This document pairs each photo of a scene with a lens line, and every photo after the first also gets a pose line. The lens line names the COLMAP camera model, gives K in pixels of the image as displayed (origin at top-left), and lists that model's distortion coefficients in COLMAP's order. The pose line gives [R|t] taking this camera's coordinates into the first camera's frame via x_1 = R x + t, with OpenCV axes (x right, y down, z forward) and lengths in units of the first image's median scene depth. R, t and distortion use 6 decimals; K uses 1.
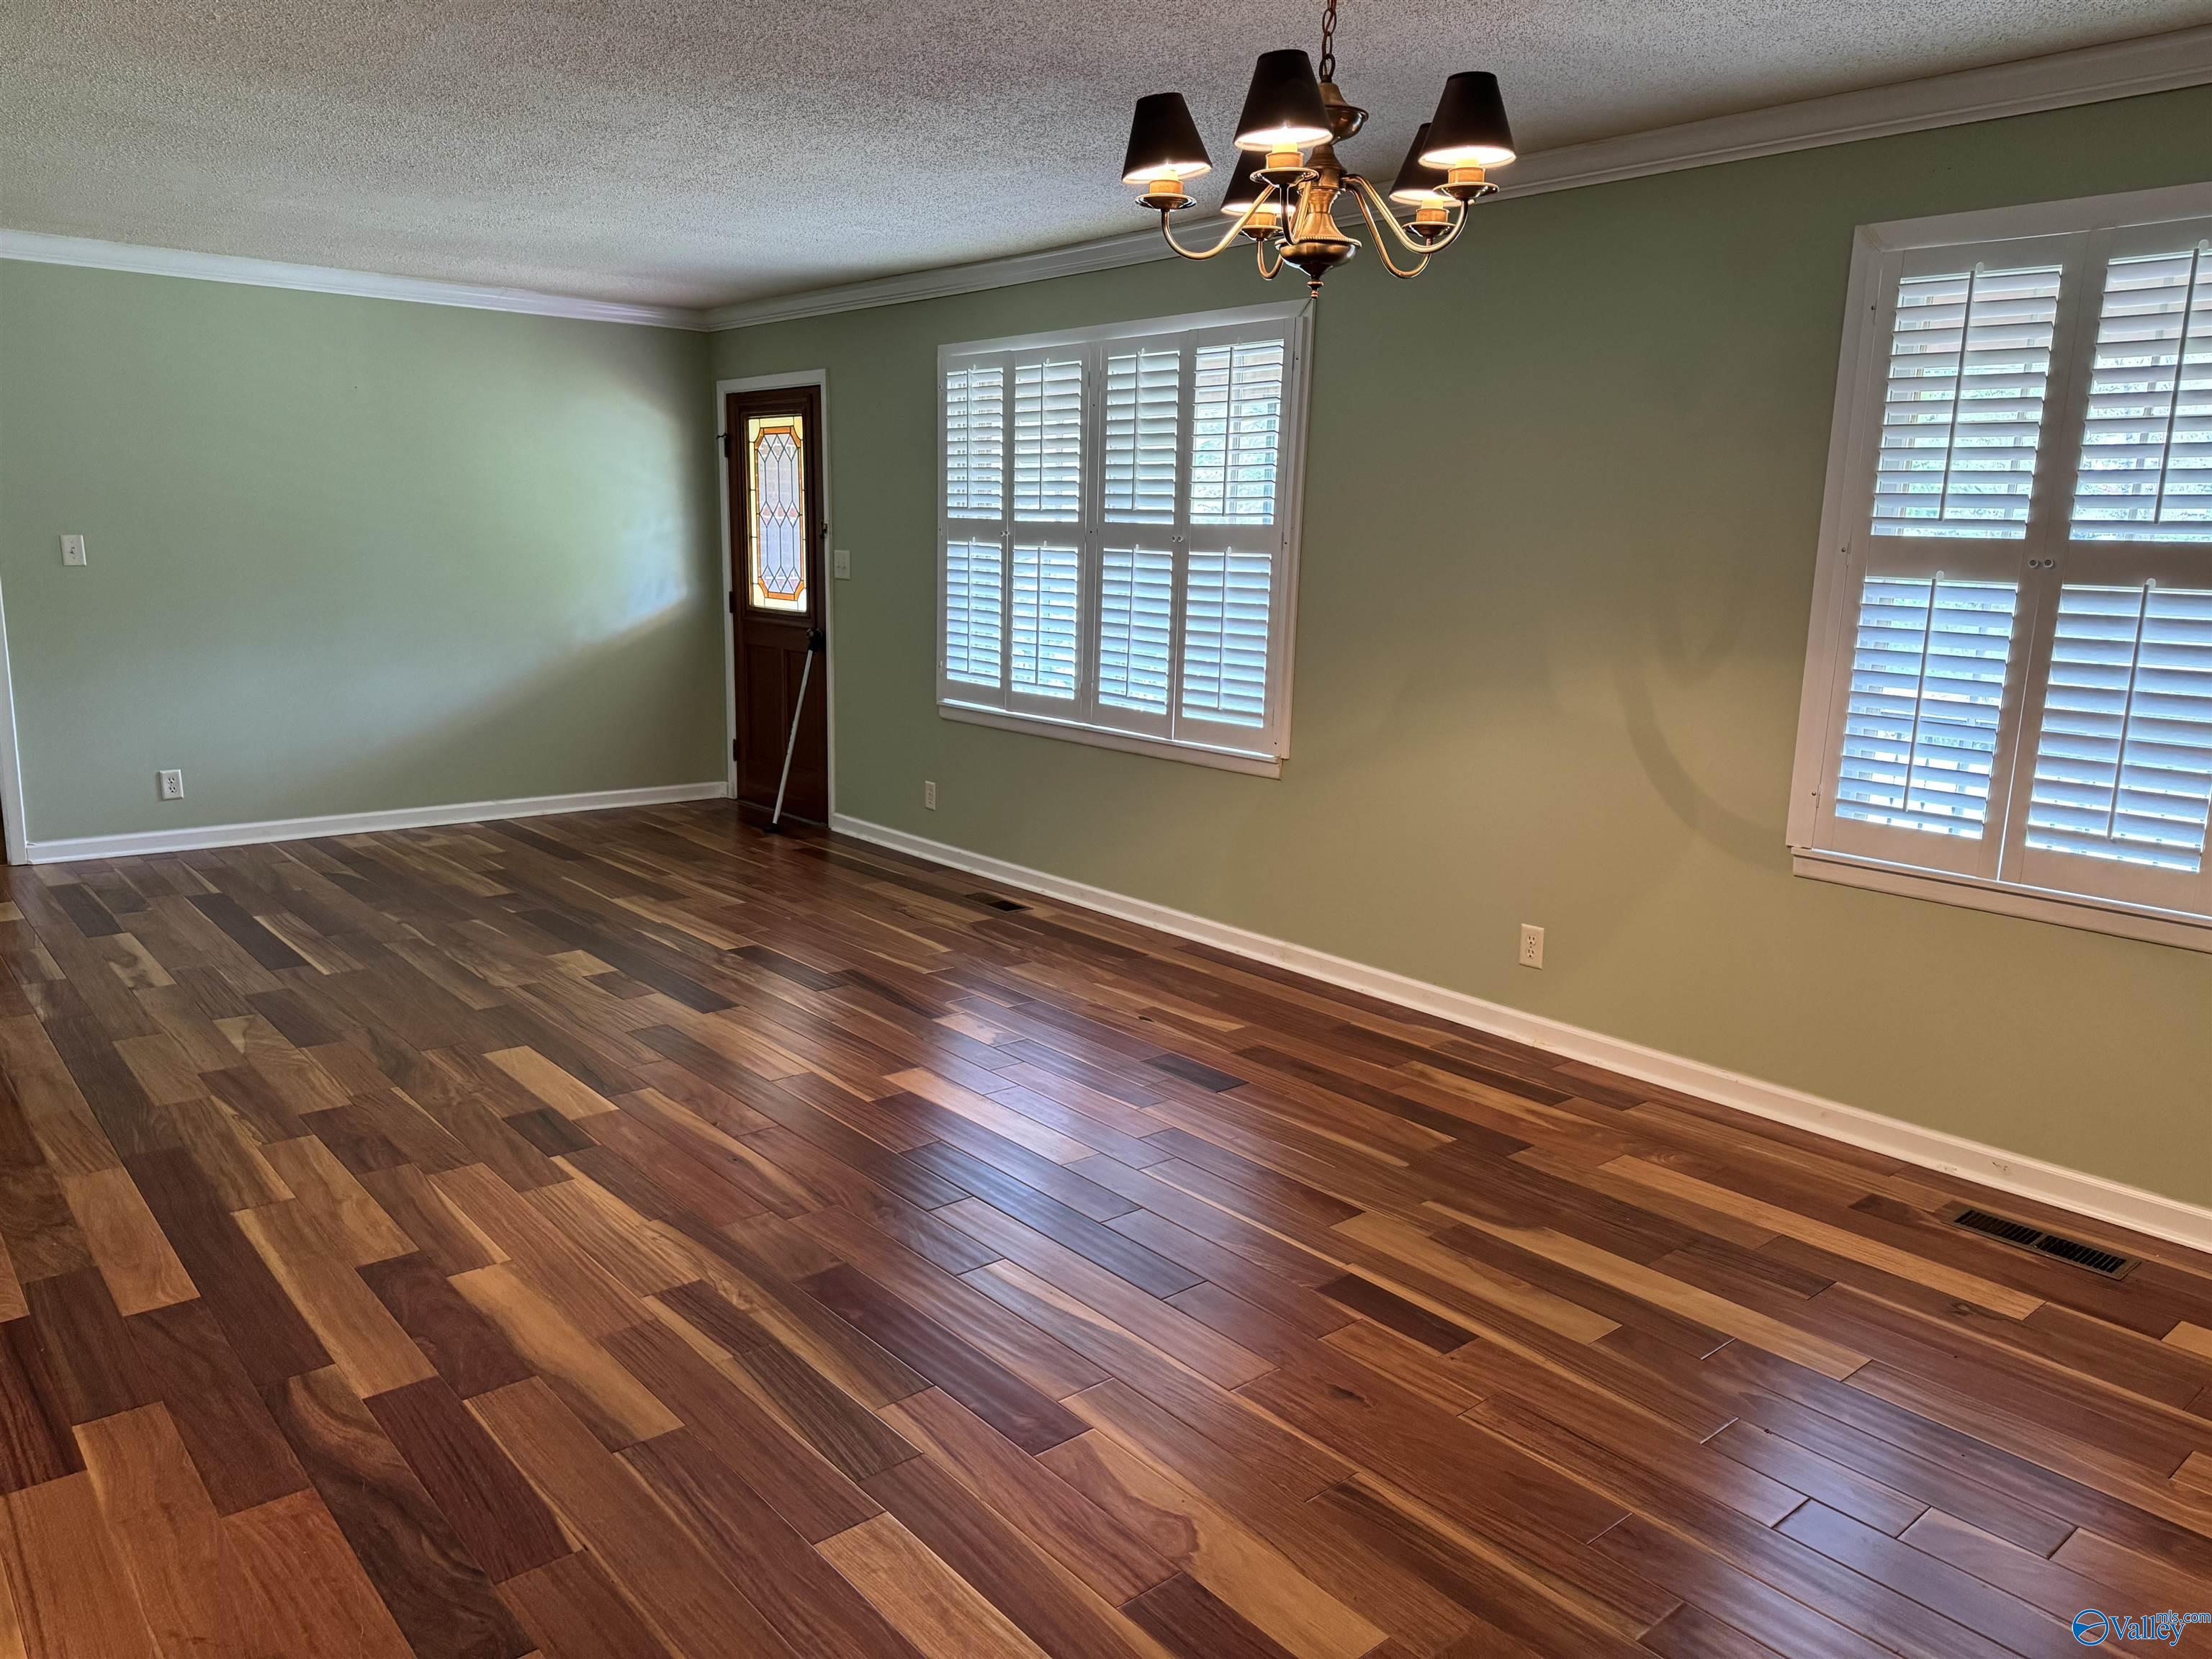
lens RADIAL K [[1562.0, 0, 1103.4], [0, 1562.0, 829.5], [0, 0, 1]] dist [0.041904, -0.024709]
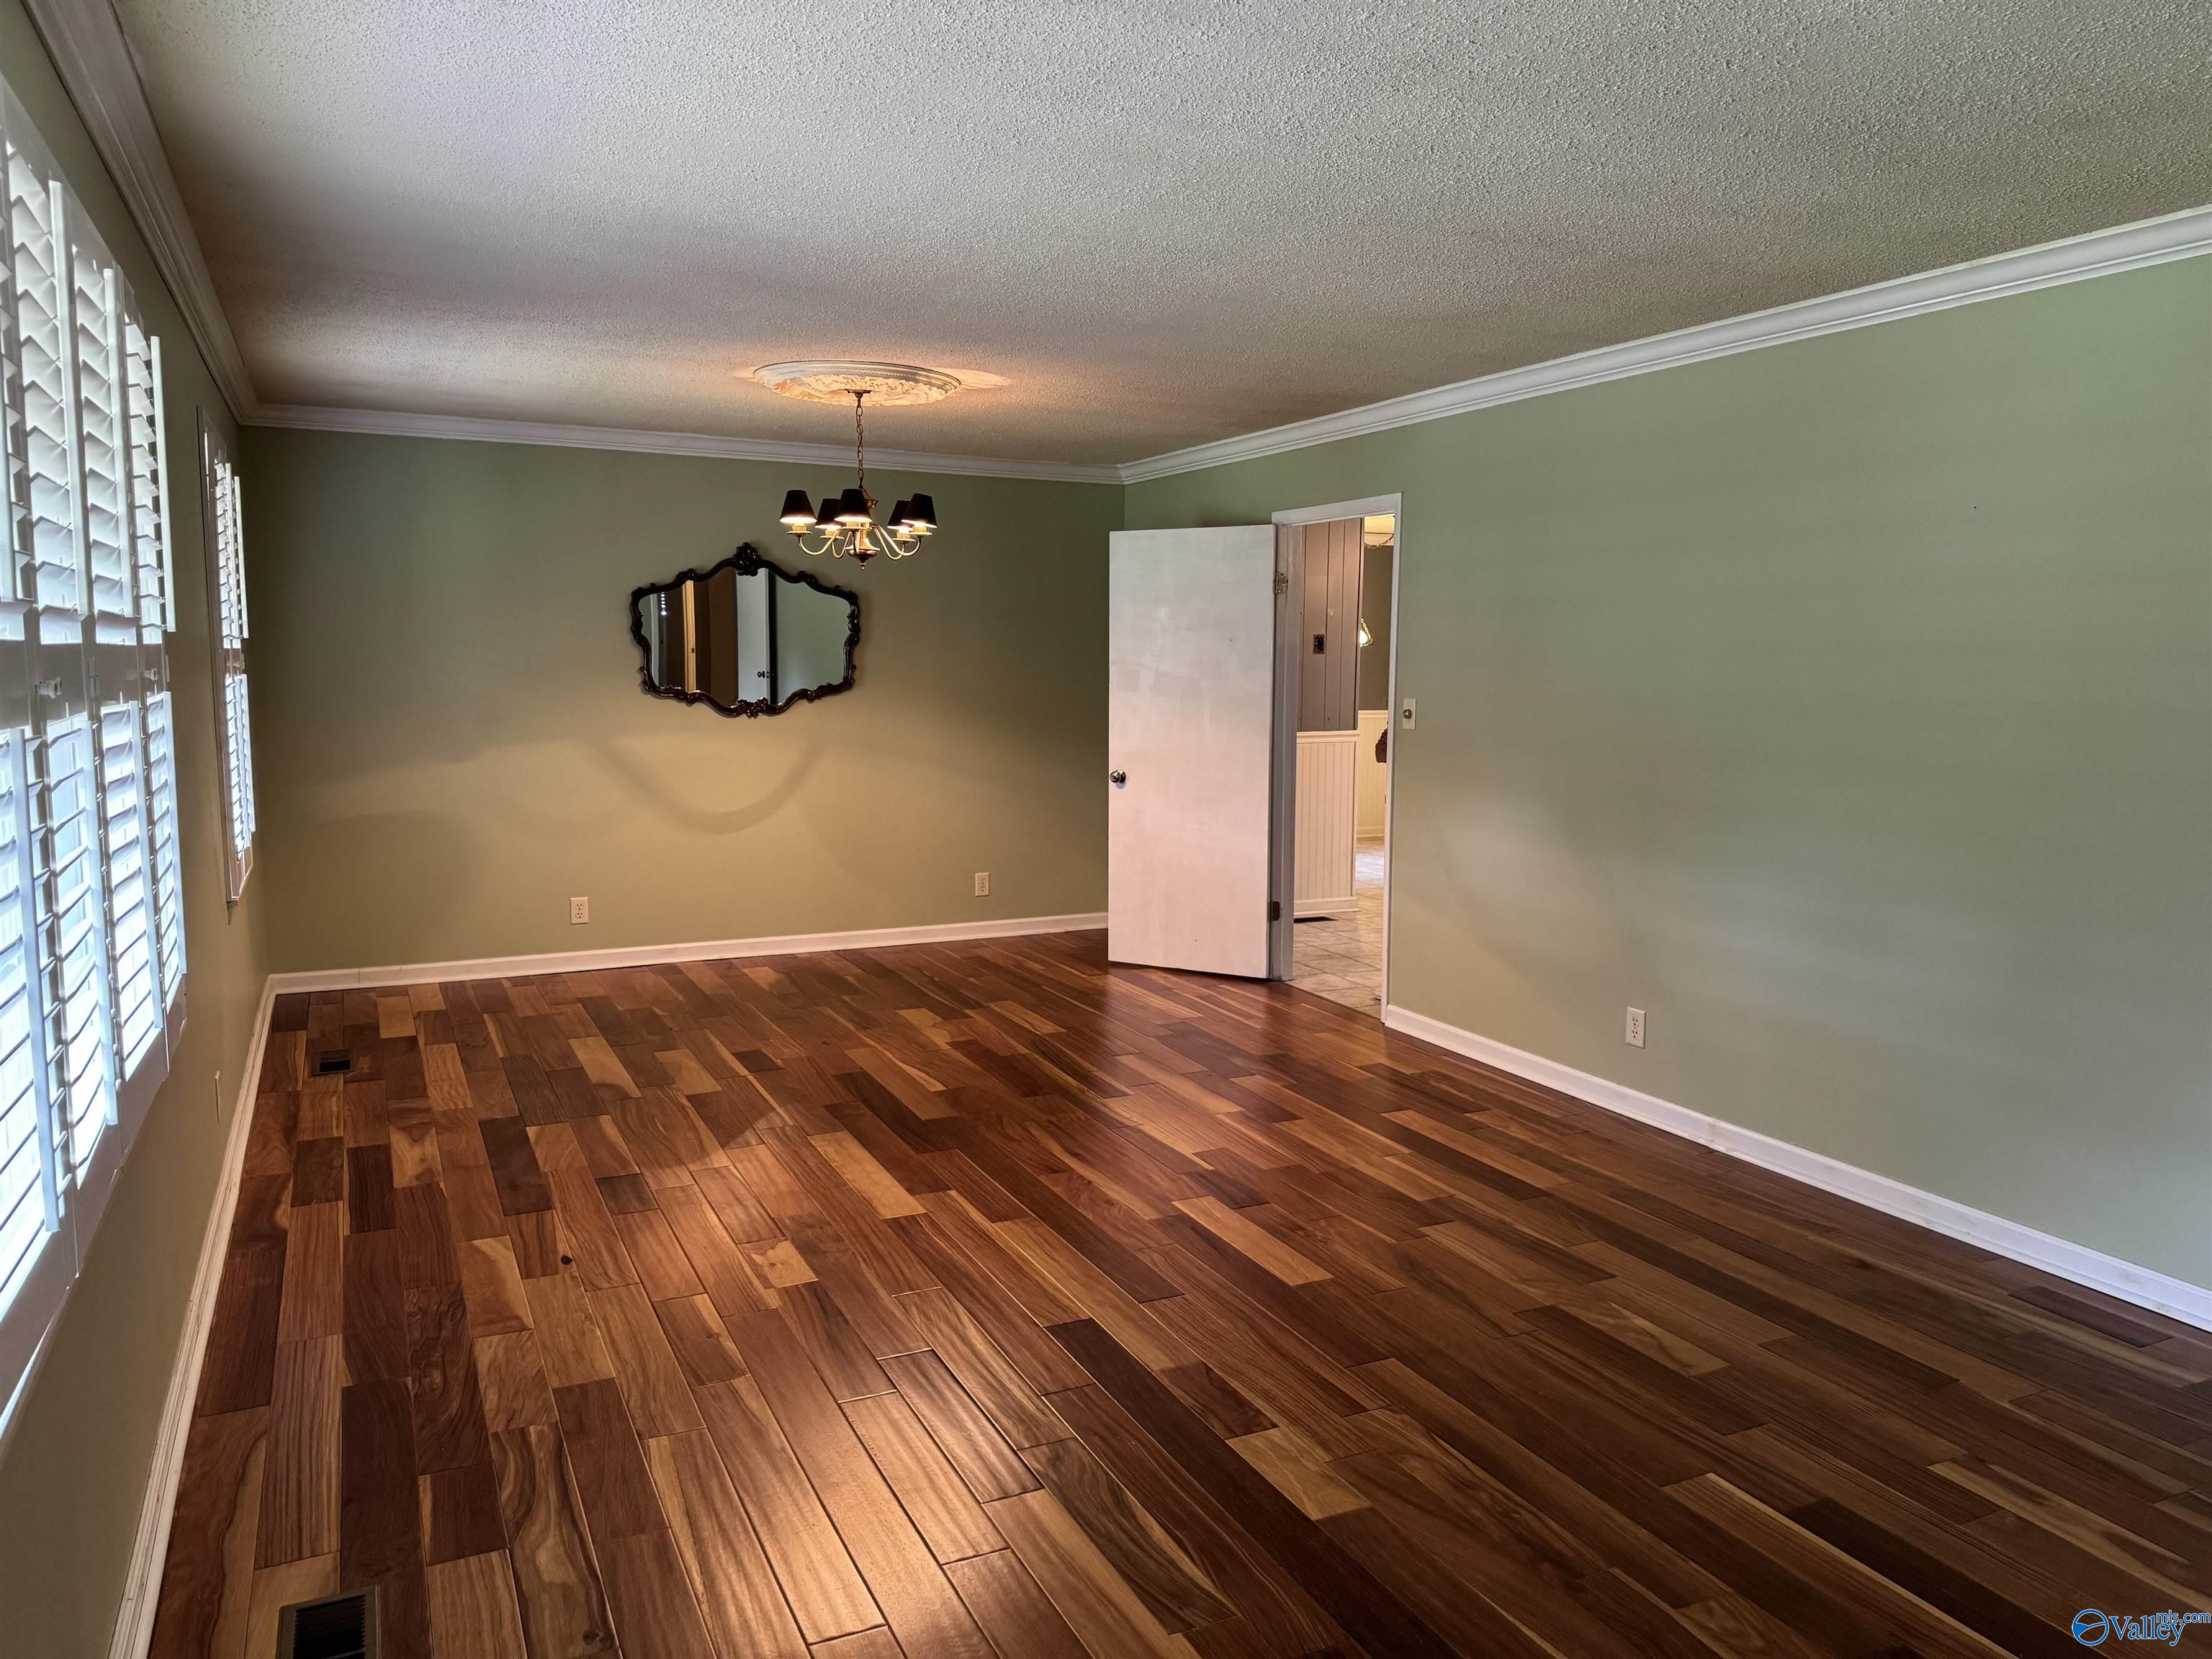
lens RADIAL K [[1562.0, 0, 1105.1], [0, 1562.0, 830.6], [0, 0, 1]] dist [0.041904, -0.024709]
pose [[-0.965956, -0.061622, 0.251260, -0.474710], [0.016752, 0.954280, 0.298443, -0.360246], [-0.258163, 0.292492, -0.920761, 1.766474]]
